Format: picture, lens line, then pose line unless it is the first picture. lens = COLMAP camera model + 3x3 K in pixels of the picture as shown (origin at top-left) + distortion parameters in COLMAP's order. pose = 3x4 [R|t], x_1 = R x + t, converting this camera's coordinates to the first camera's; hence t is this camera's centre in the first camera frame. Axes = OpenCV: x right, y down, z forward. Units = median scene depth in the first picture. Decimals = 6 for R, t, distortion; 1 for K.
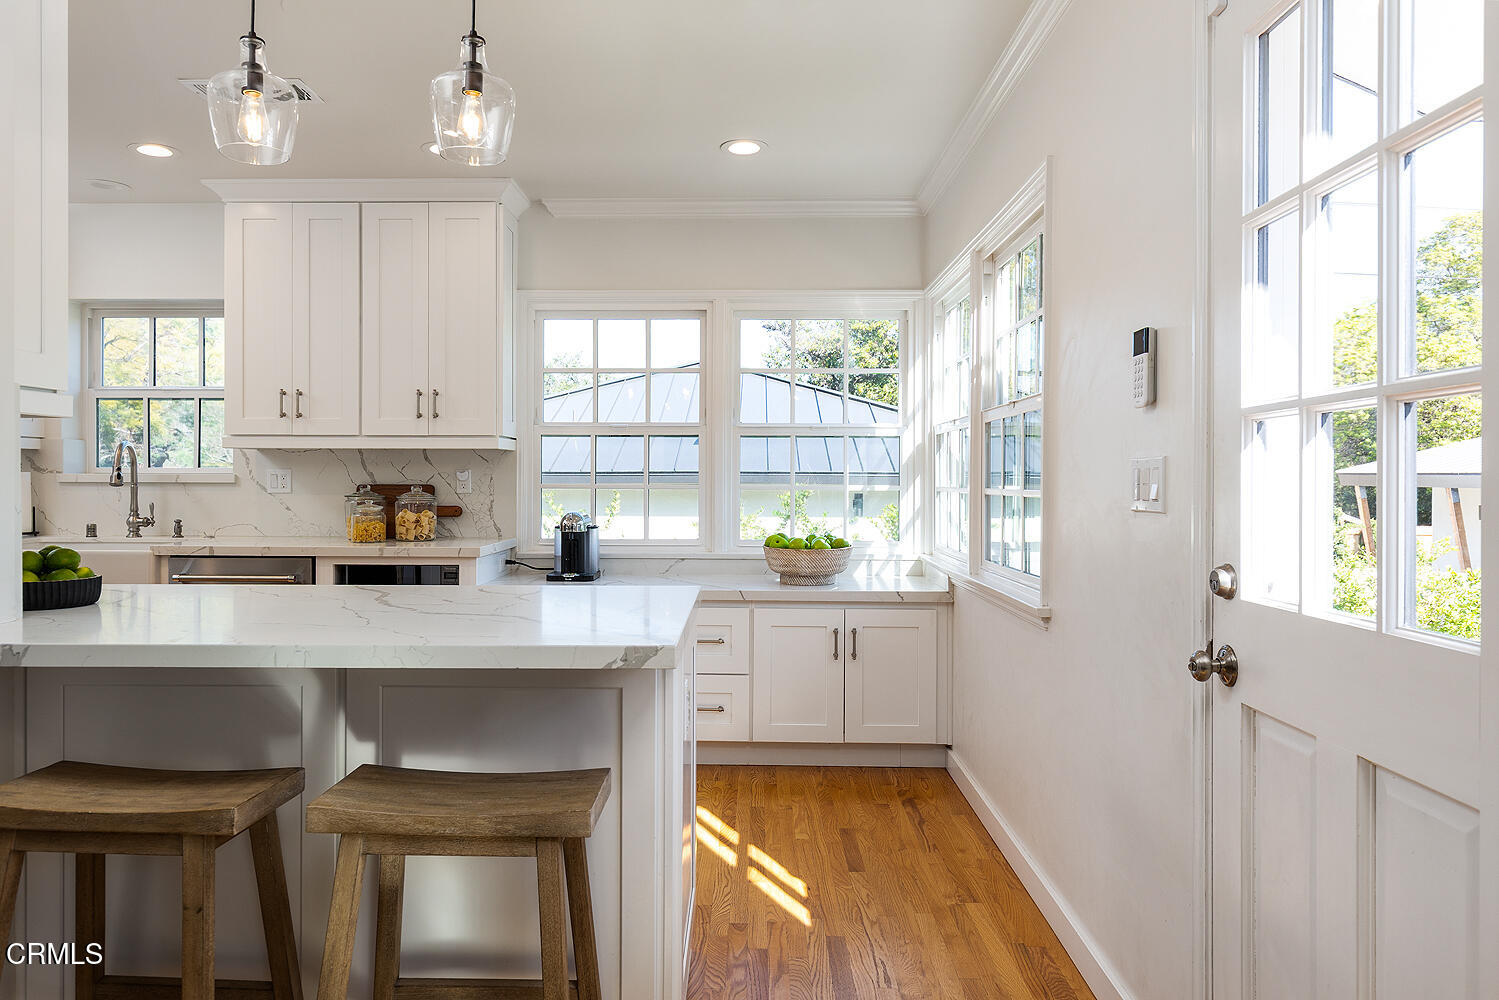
lens RADIAL K [[1018.7, 0, 746.3], [0, 1018.7, 479.5], [0, 0, 1]] dist [0.001179, 0.000019]
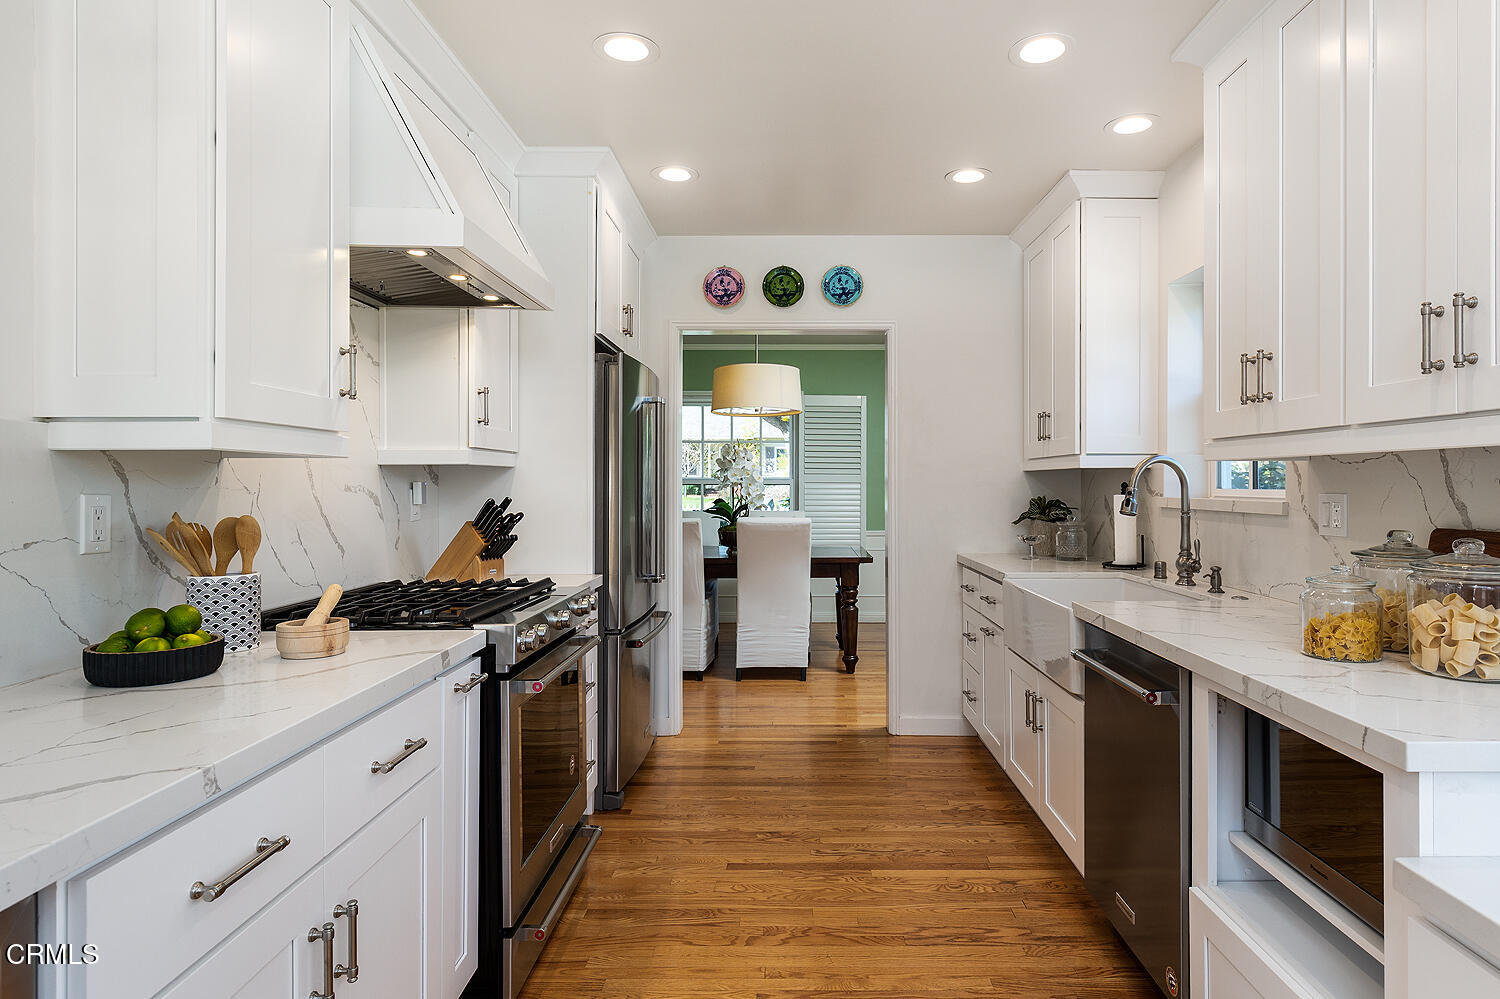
lens RADIAL K [[822.5, 0, 750.0], [0, 822.5, 499.5], [0, 0, 1]] dist [-0.001545, -0.000299]
pose [[-0.017984, 0.014001, -0.999740, 0.007844], [0.003946, 0.999895, 0.013933, -0.014938], [0.999830, -0.003694, -0.018037, 0.693896]]
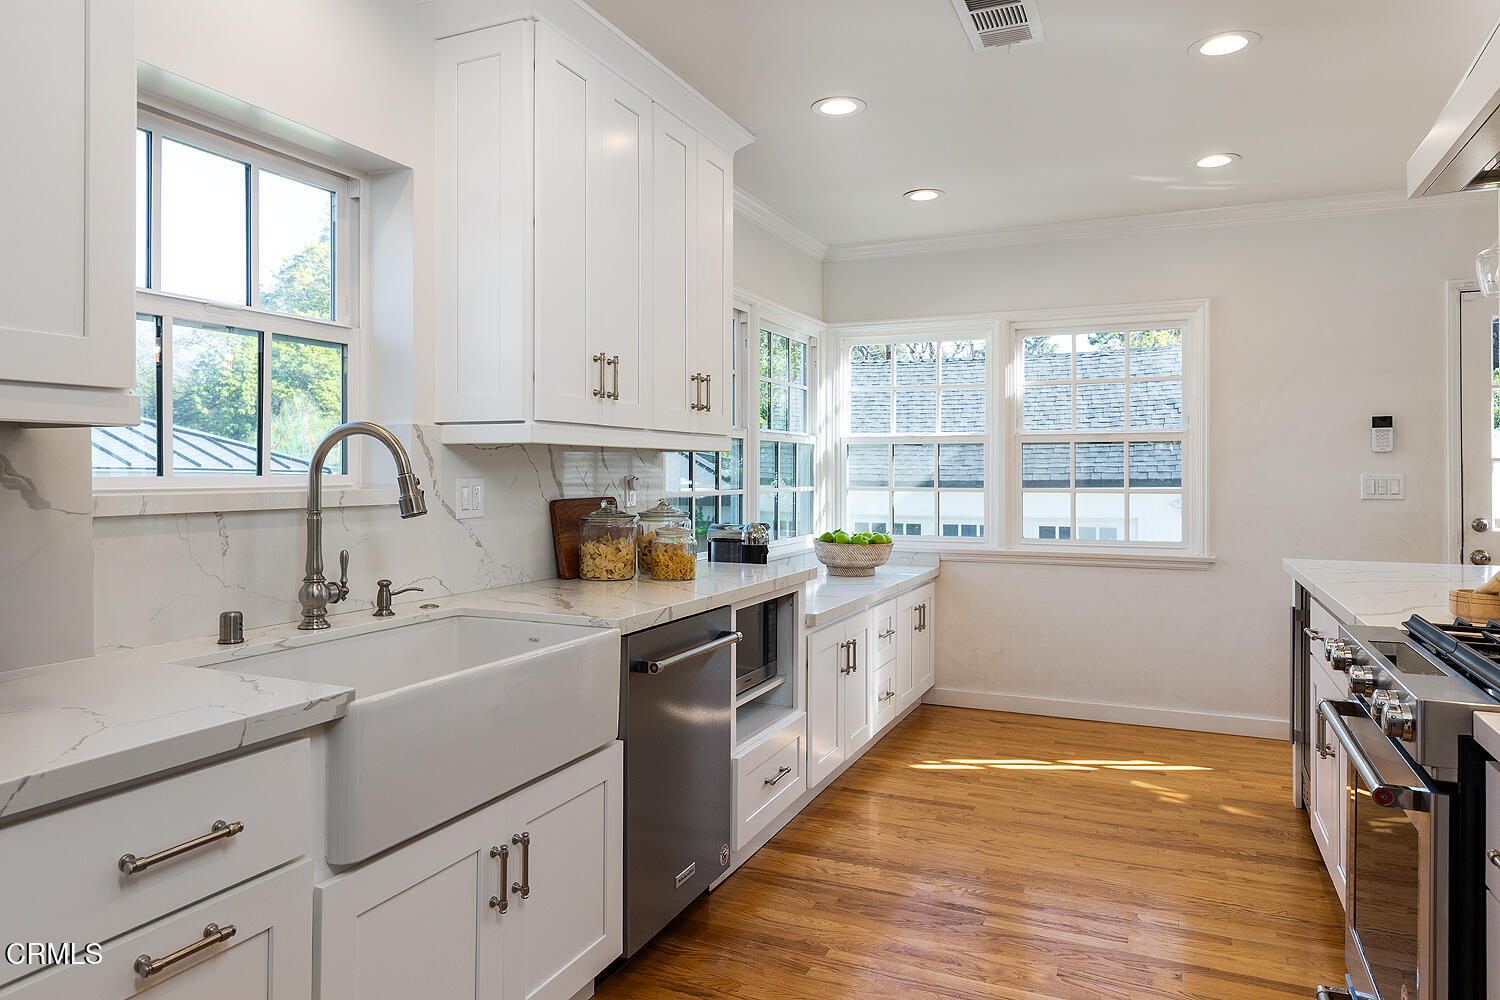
lens RADIAL K [[972.0, 0, 749.3], [0, 972.0, 466.5], [0, 0, 1]] dist [-0.000938, 0.001073]
pose [[0.392350, 0.000766, 0.919816, -0.928438], [-0.000838, 1.000000, -0.000475, -0.016873], [-0.919815, -0.000584, 0.392351, 0.643647]]
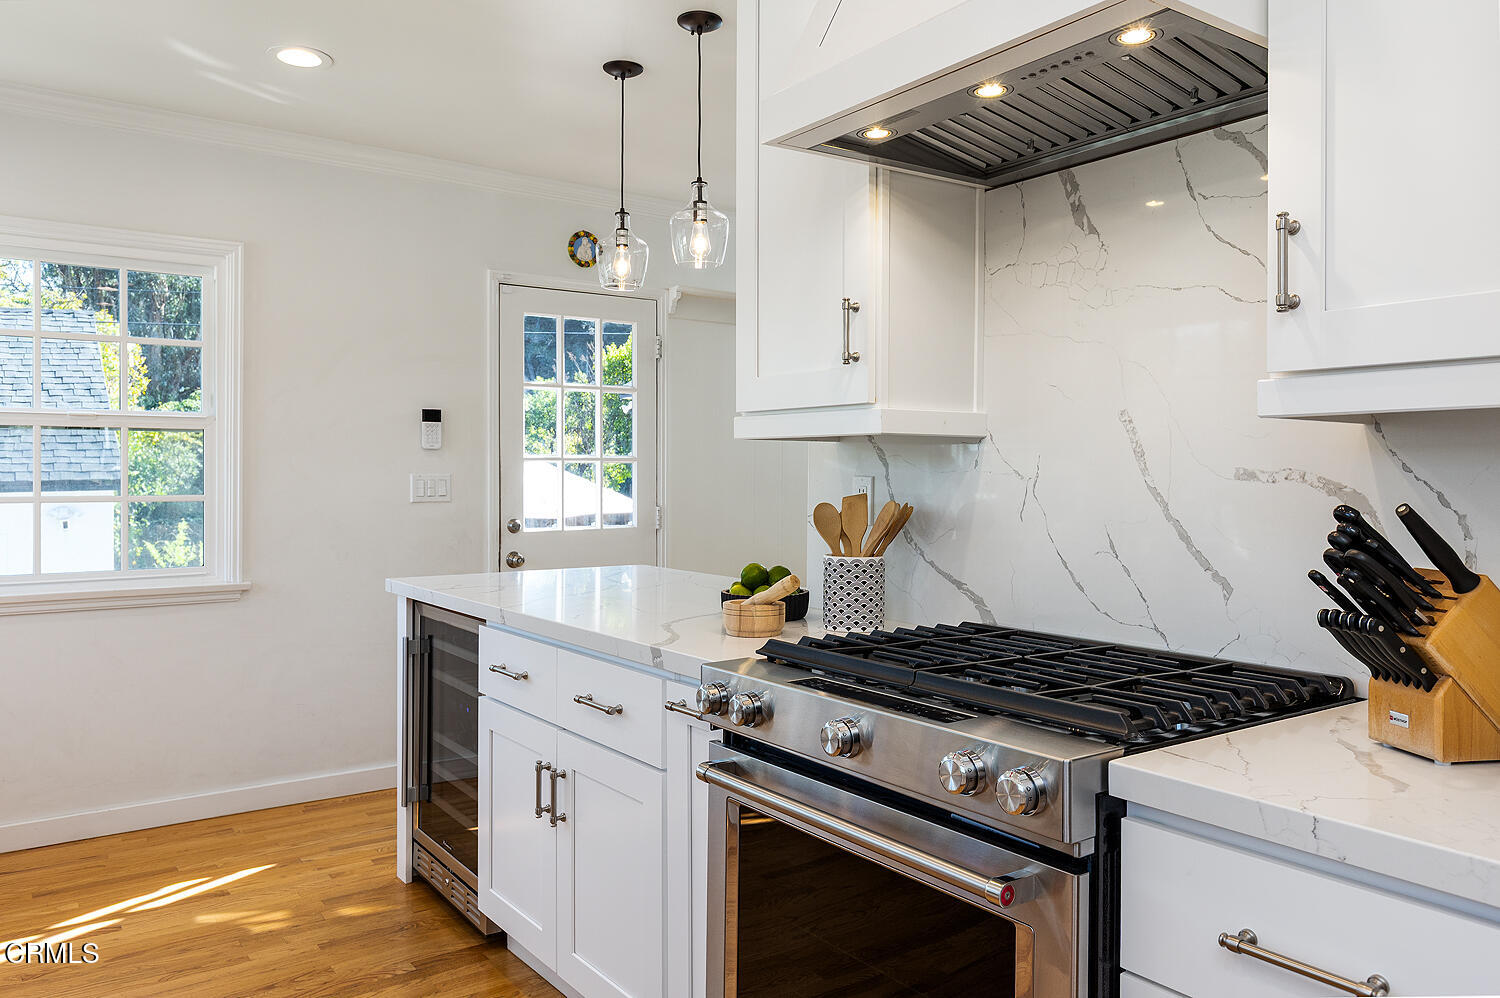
lens RADIAL K [[1082.8, 0, 751.1], [0, 1082.8, 473.3], [0, 0, 1]] dist [-0.001326, -0.001080]
pose [[-0.599676, -0.007526, 0.800208, -0.741262], [-0.004773, 0.999972, 0.005828, -0.017735], [-0.800229, -0.000325, -0.599695, 0.789011]]
